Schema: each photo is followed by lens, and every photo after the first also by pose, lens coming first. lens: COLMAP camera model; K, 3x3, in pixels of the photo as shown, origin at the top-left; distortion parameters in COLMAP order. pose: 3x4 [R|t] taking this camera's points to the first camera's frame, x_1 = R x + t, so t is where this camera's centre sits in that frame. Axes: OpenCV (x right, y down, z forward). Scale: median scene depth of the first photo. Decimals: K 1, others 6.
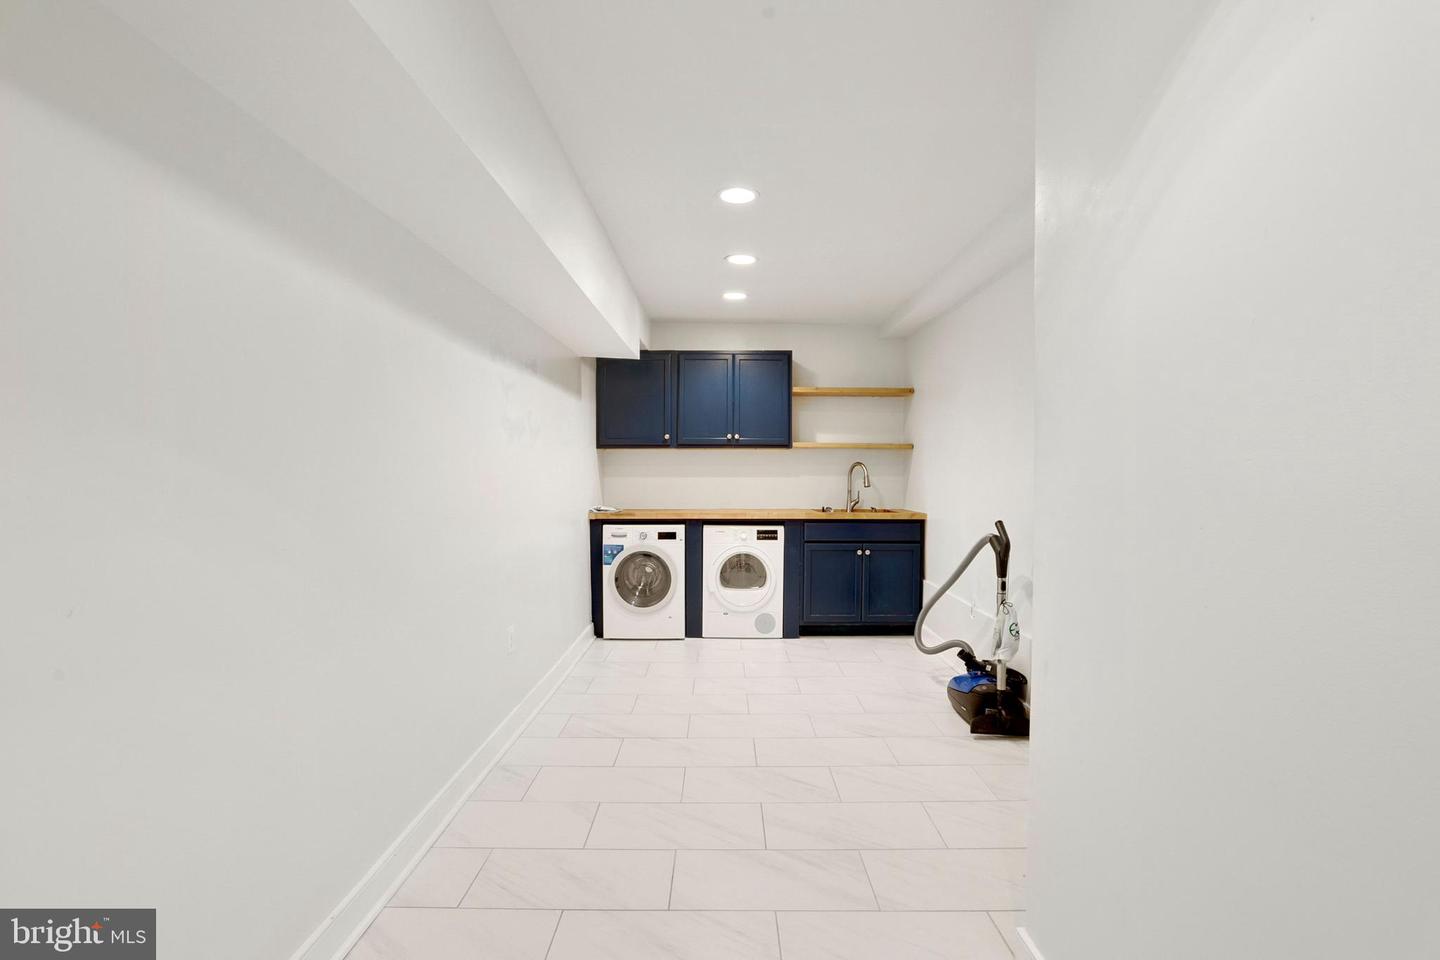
lens RADIAL K [[667.5, 0, 725.5], [0, 667.5, 471.2], [0, 0, 1]] dist [-0.047783, 0.000747]
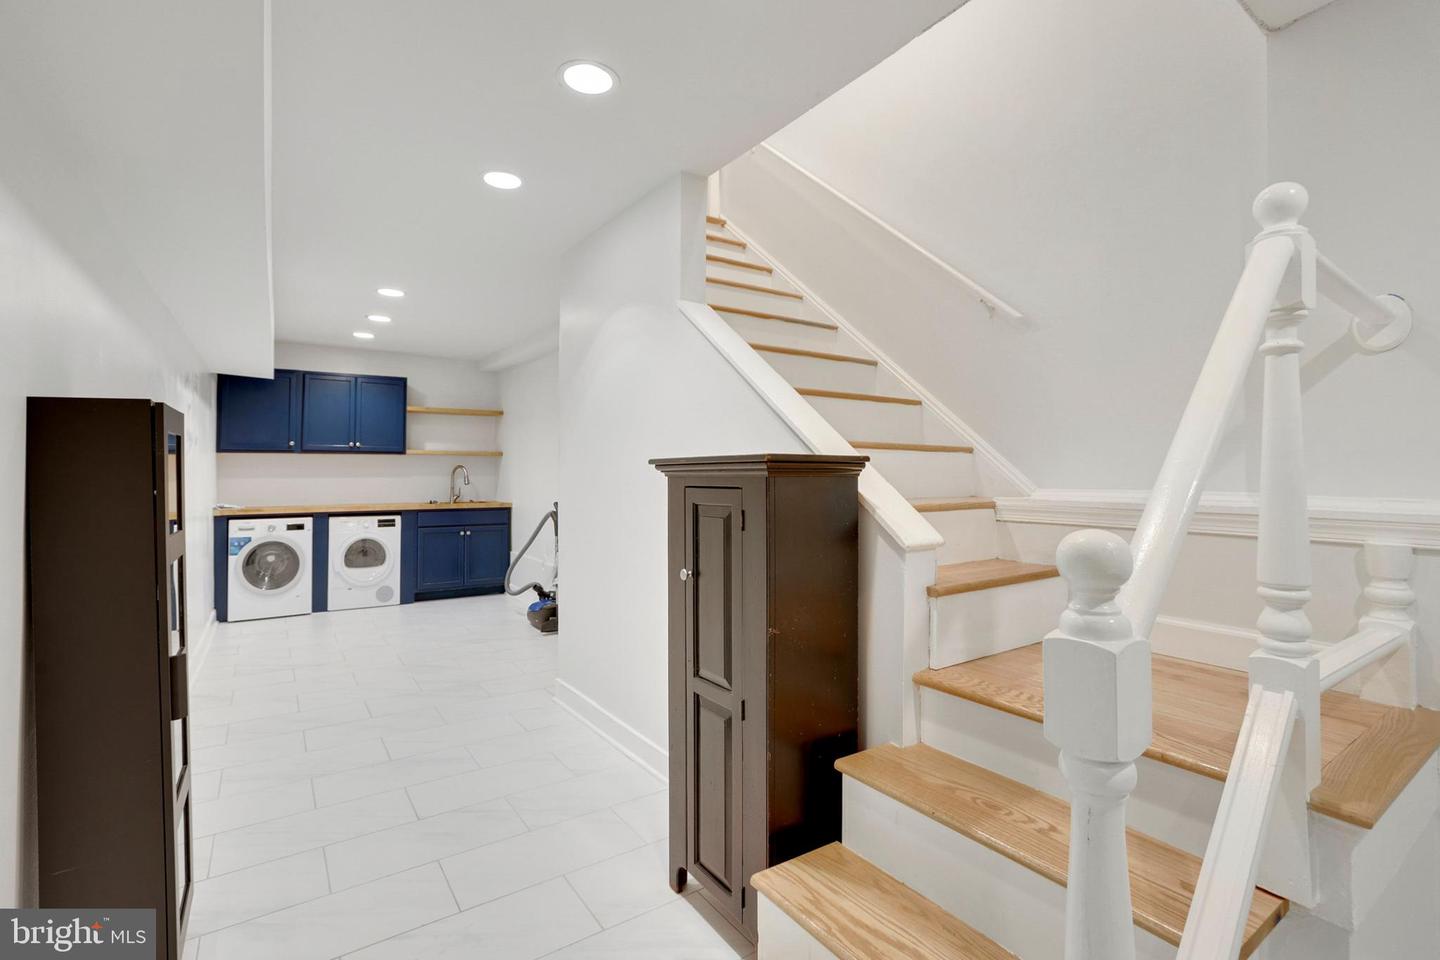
lens RADIAL K [[667.5, 0, 725.5], [0, 667.5, 471.2], [0, 0, 1]] dist [-0.047783, 0.000747]
pose [[0.822906, -0.001006, 0.568177, -0.116087], [0.000446, 0.999999, 0.001125, -0.003729], [-0.568178, -0.000673, 0.822906, -0.384259]]
